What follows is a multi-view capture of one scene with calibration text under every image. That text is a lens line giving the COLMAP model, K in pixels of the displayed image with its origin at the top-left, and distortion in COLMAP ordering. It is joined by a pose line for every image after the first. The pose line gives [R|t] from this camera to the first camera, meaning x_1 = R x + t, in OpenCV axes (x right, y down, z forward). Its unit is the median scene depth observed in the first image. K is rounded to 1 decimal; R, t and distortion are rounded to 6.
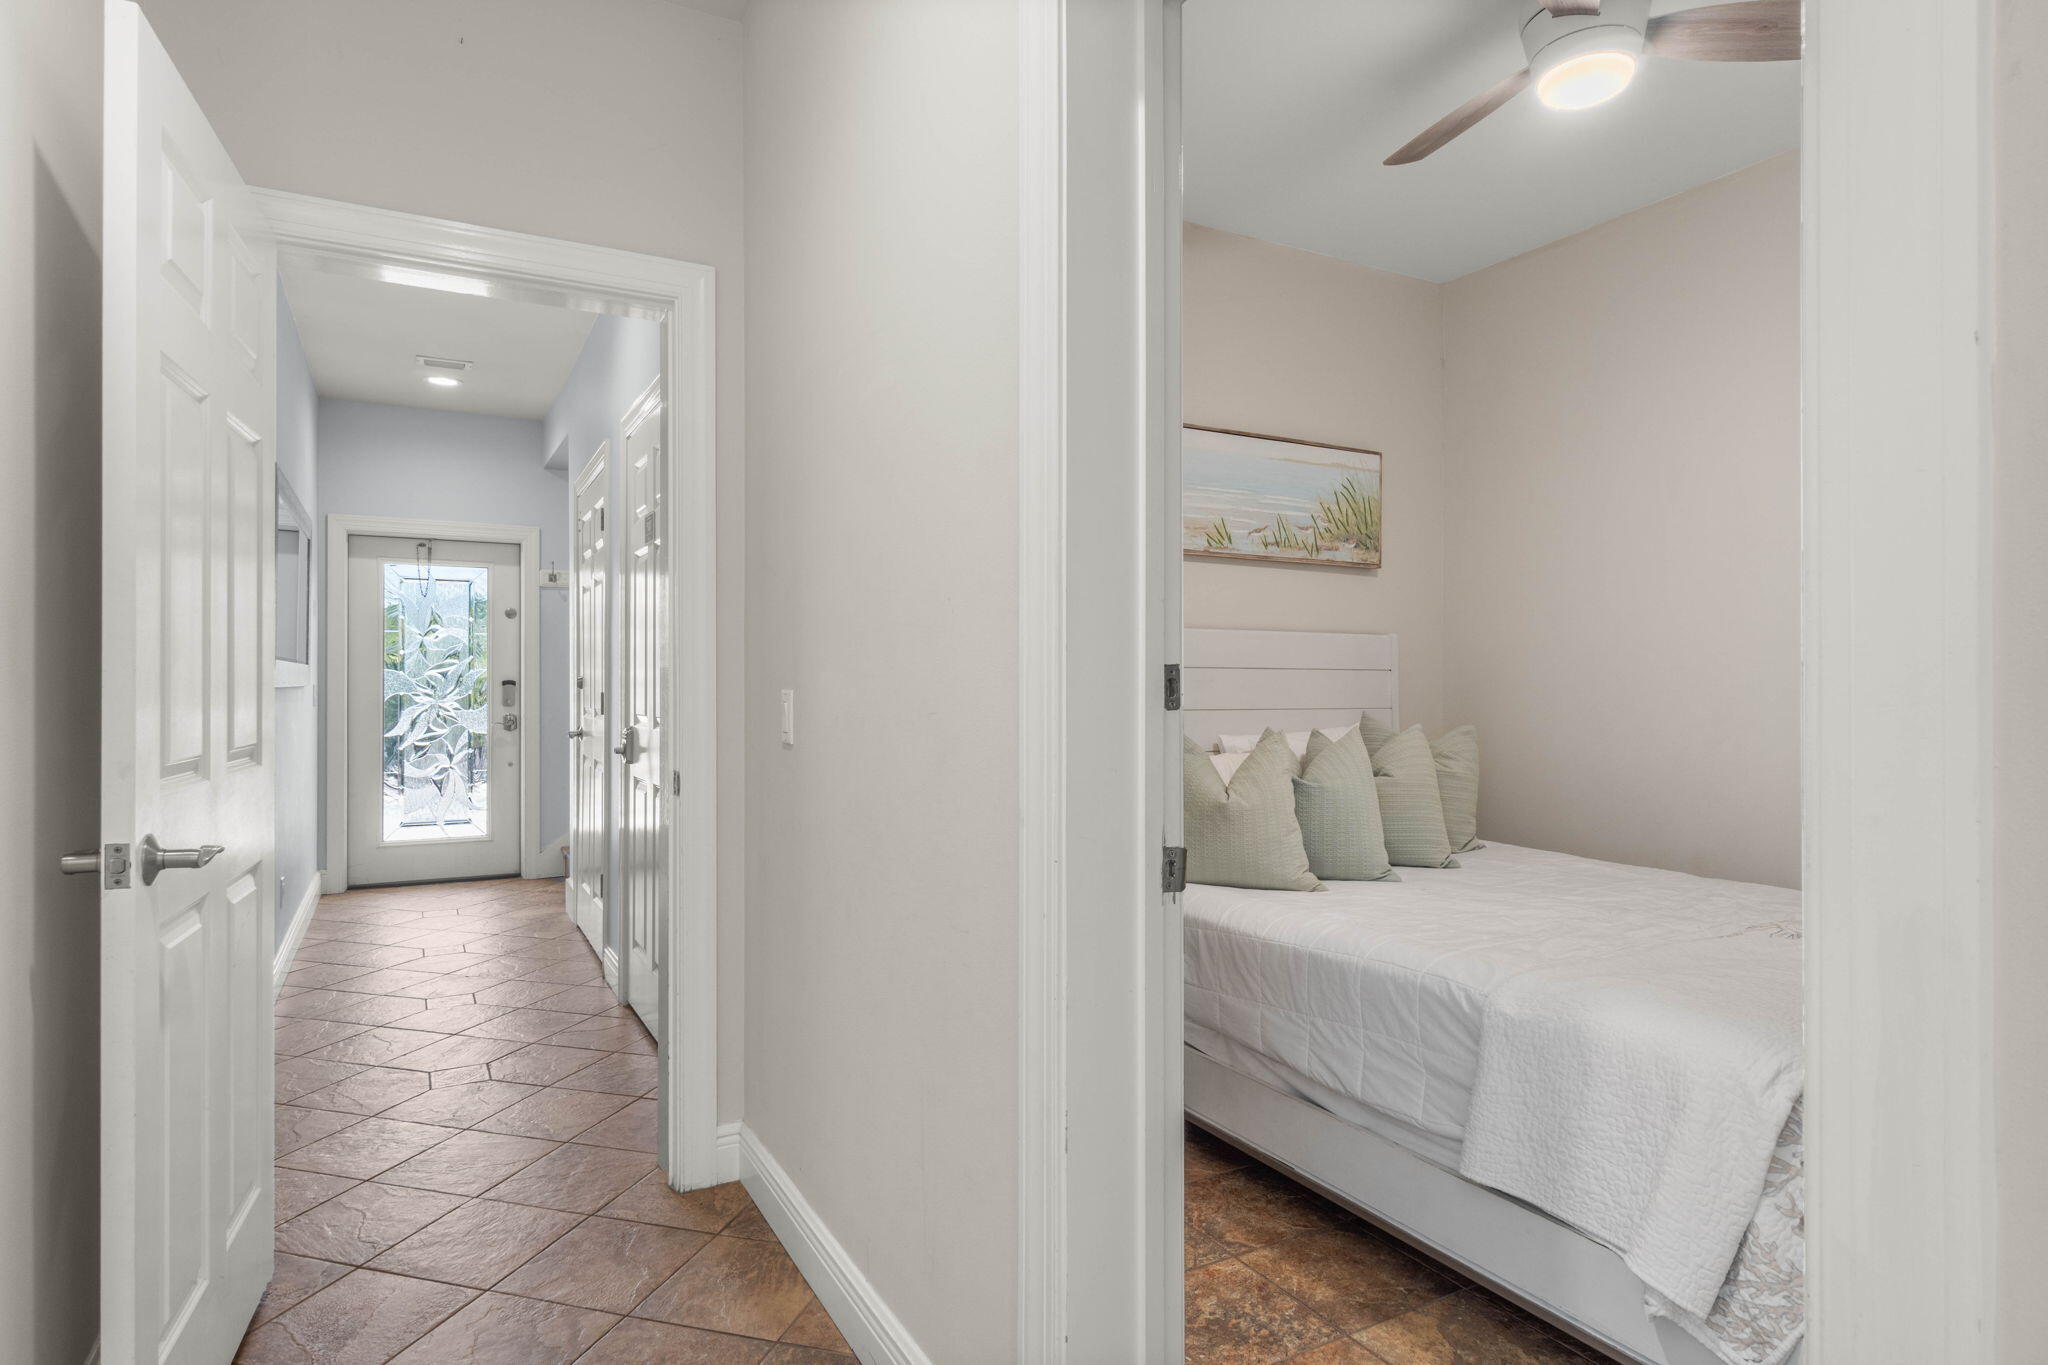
lens RADIAL K [[1079.2, 0, 1010.6], [0, 1079.2, 680.5], [0, 0, 1]] dist [-0.000294, -0.000884]
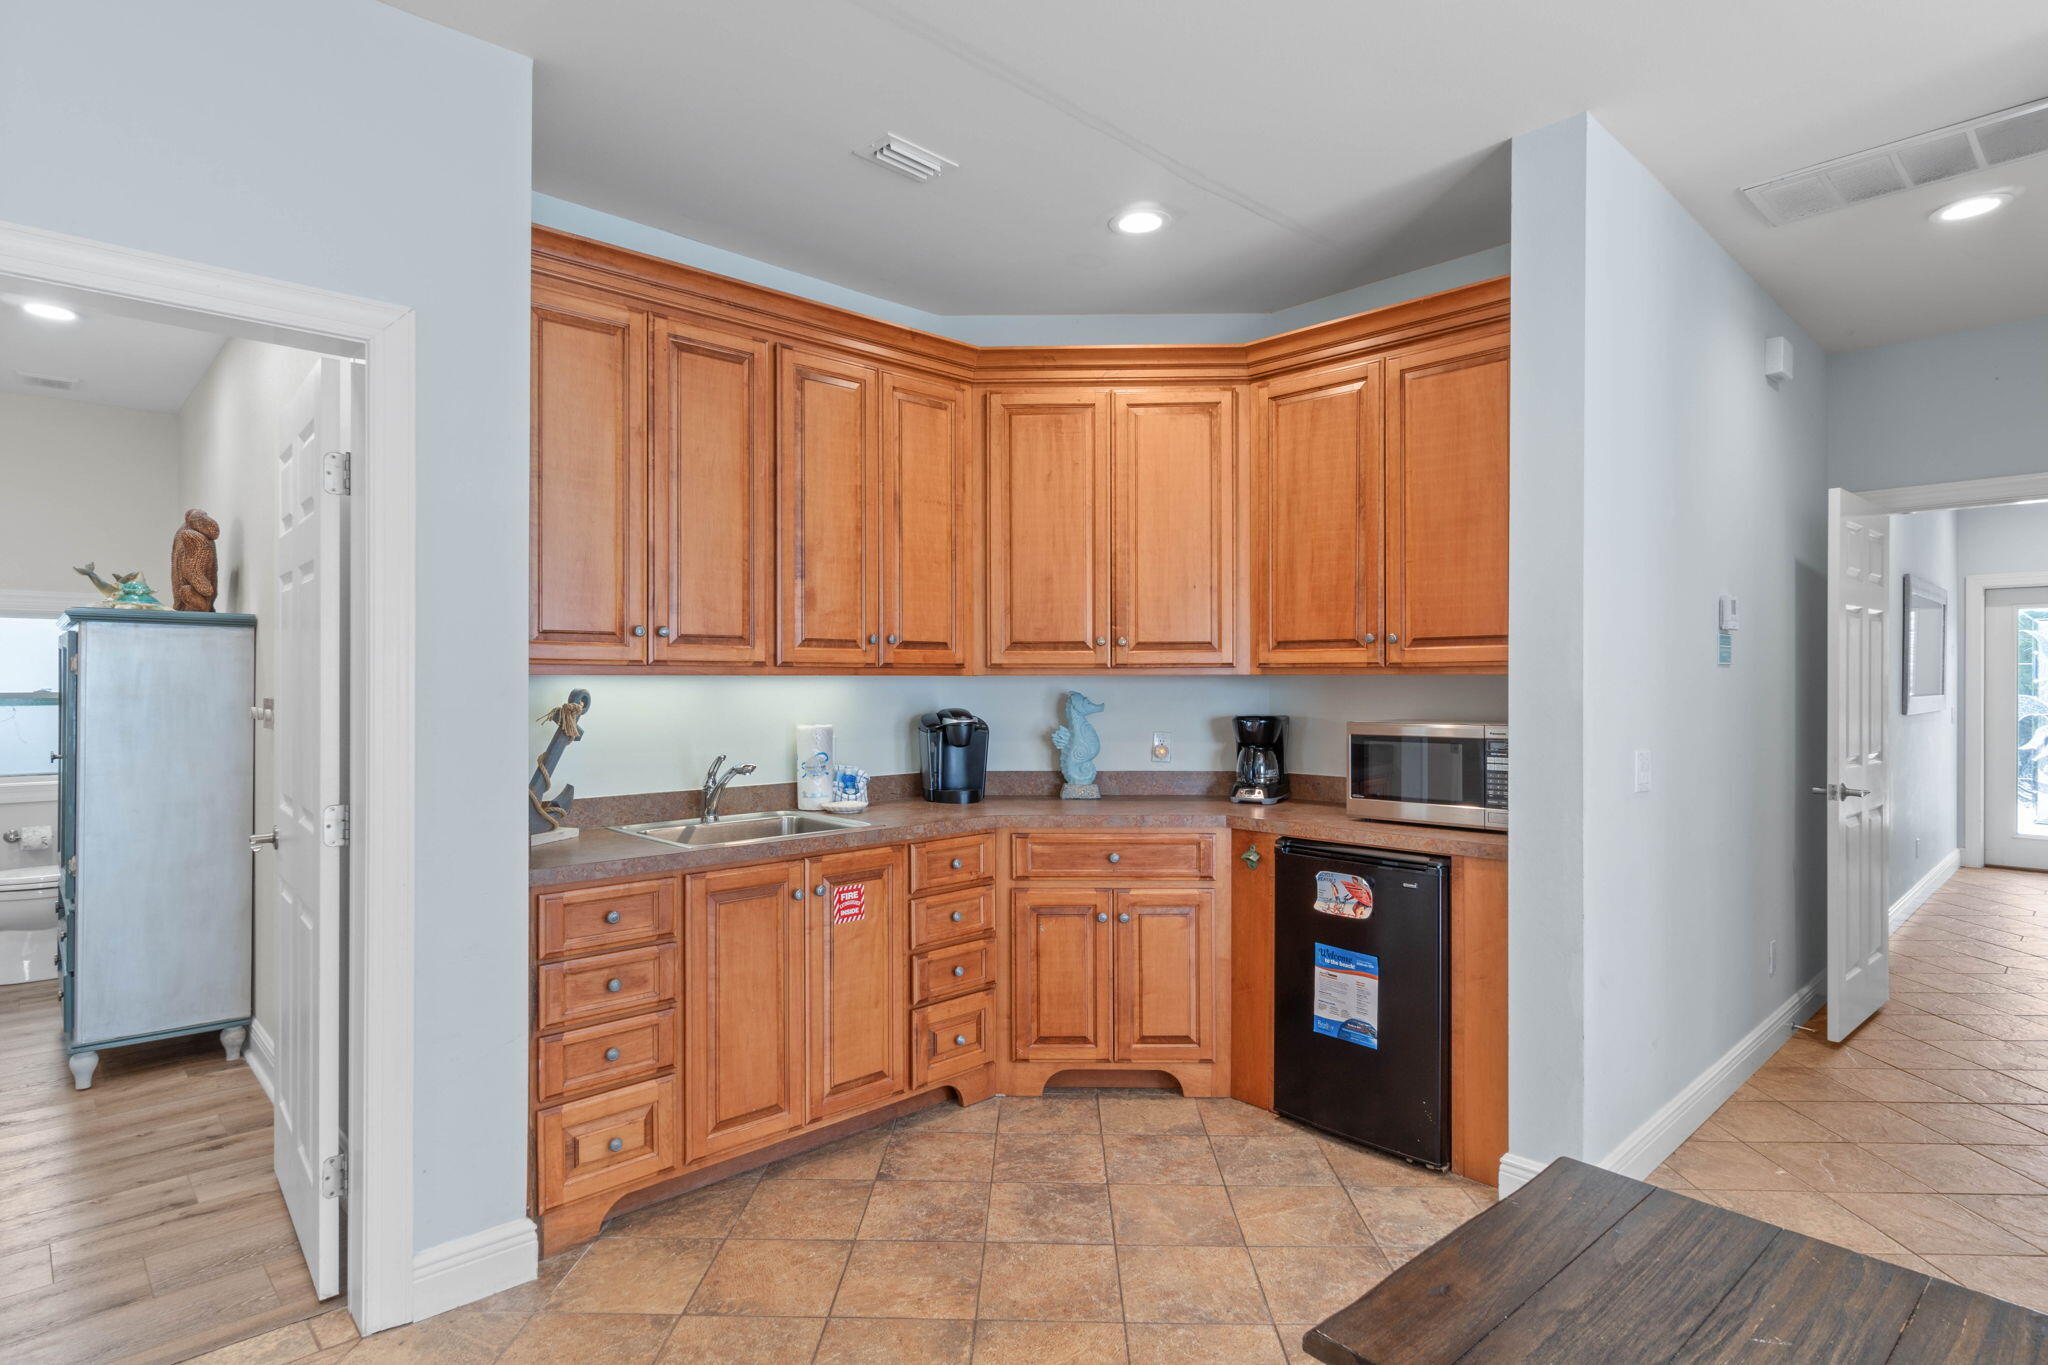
lens RADIAL K [[1079.2, 0, 1025.3], [0, 1079.2, 680.5], [0, 0, 1]] dist [-0.000294, -0.000884]
pose [[0.256740, 0.002419, -0.966478, 0.317752], [0.001515, 0.999995, 0.002906, -0.031666], [0.966479, -0.002210, 0.256734, -0.412914]]
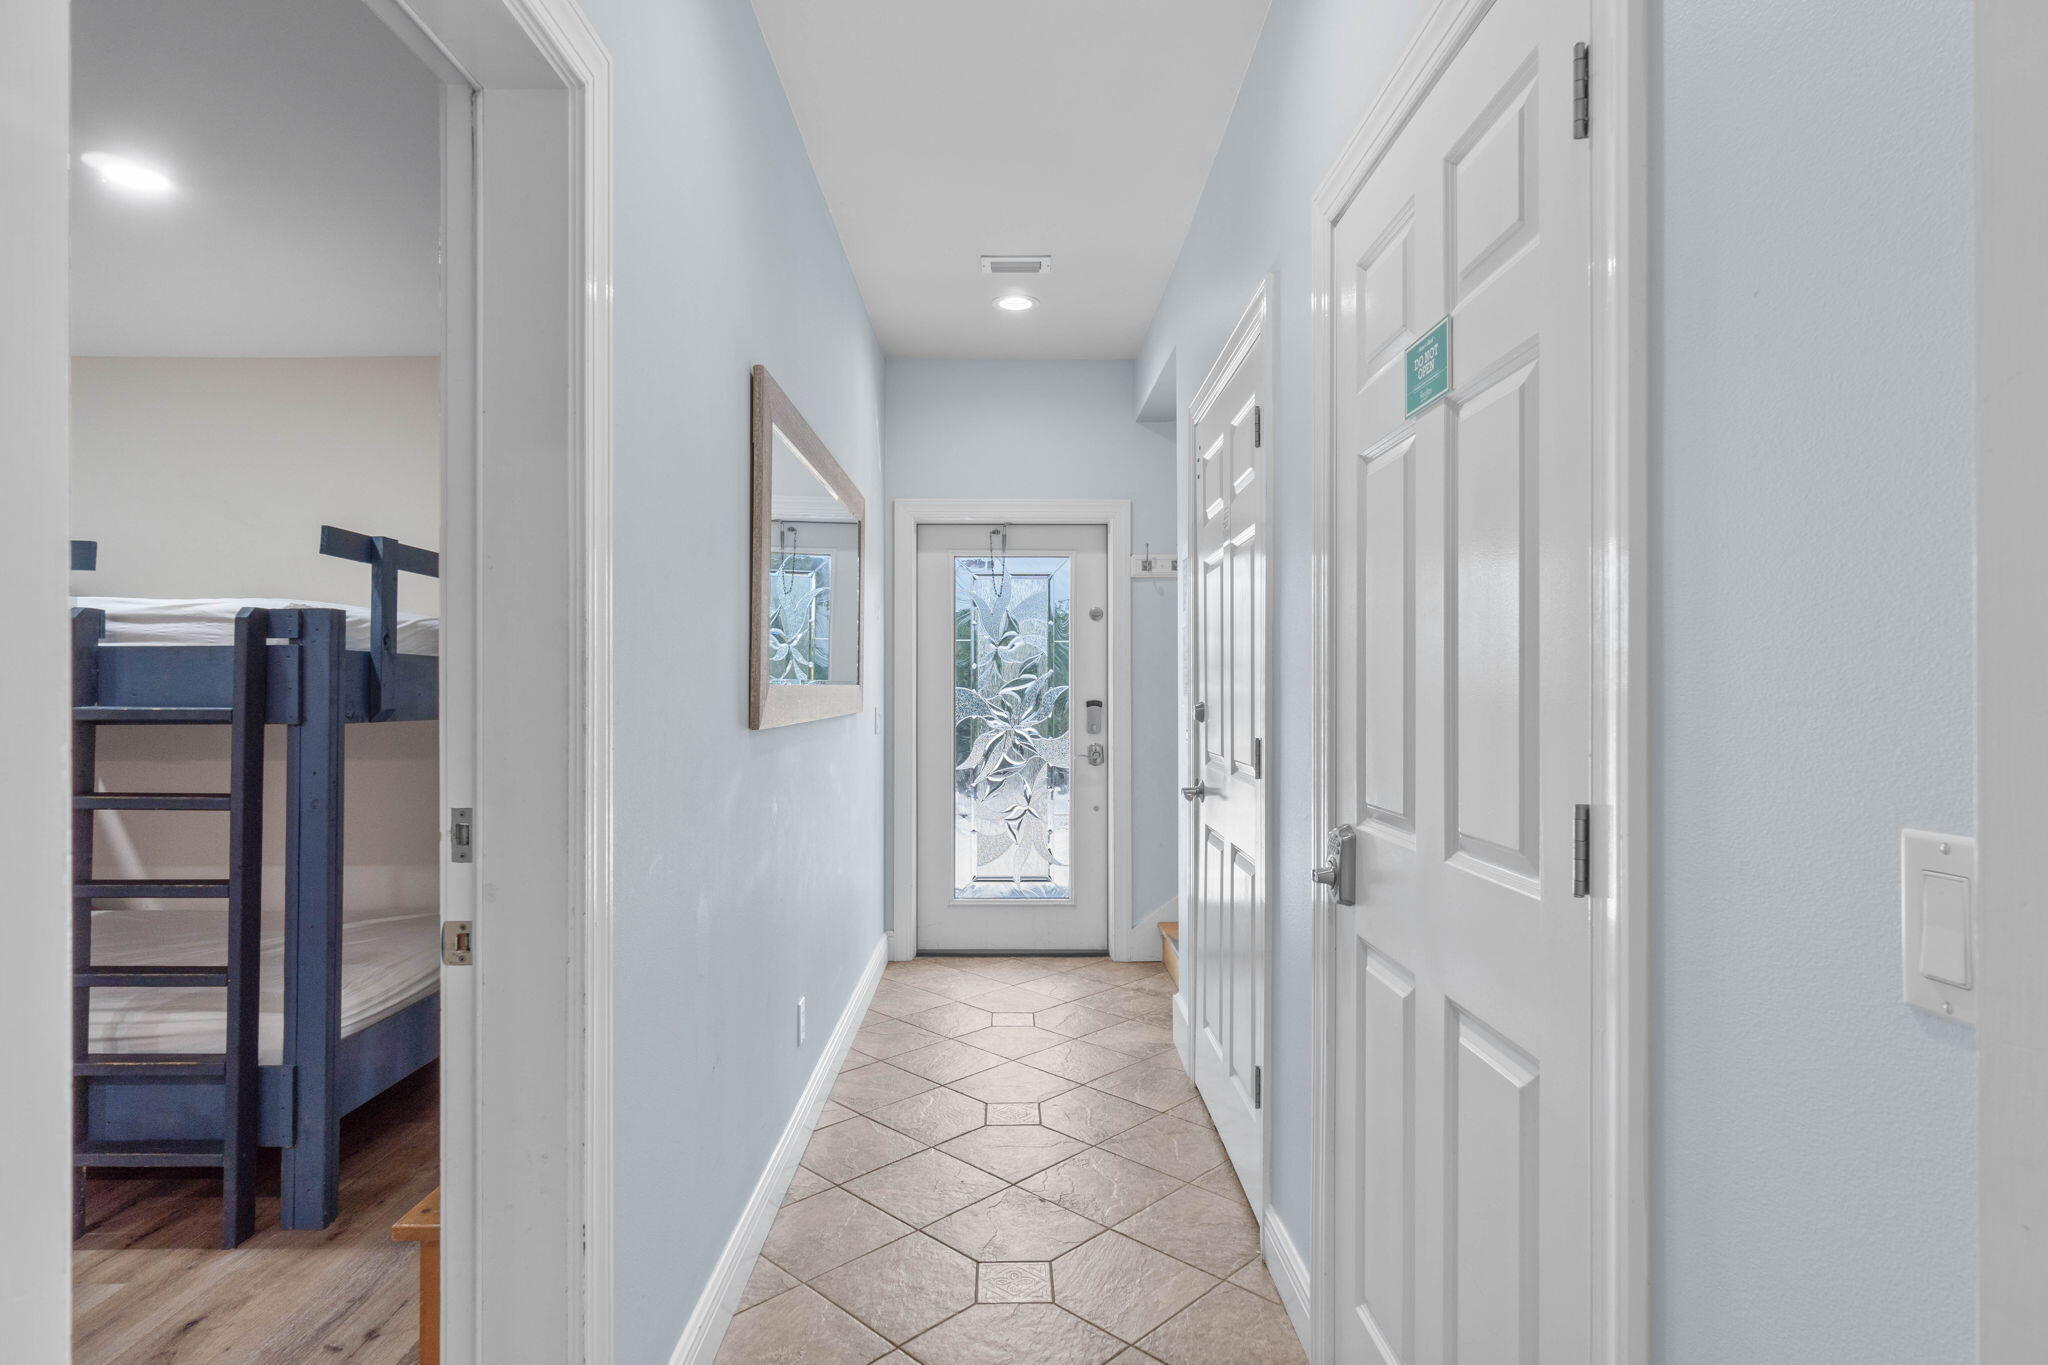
lens RADIAL K [[1079.2, 0, 1023.7], [0, 1079.2, 682.0], [0, 0, 1]] dist [-0.000294, -0.000884]
pose [[0.881598, -0.002928, -0.471992, -0.147167], [0.001363, 0.999992, -0.003656, -0.011054], [0.471999, 0.002580, 0.881595, 0.299269]]
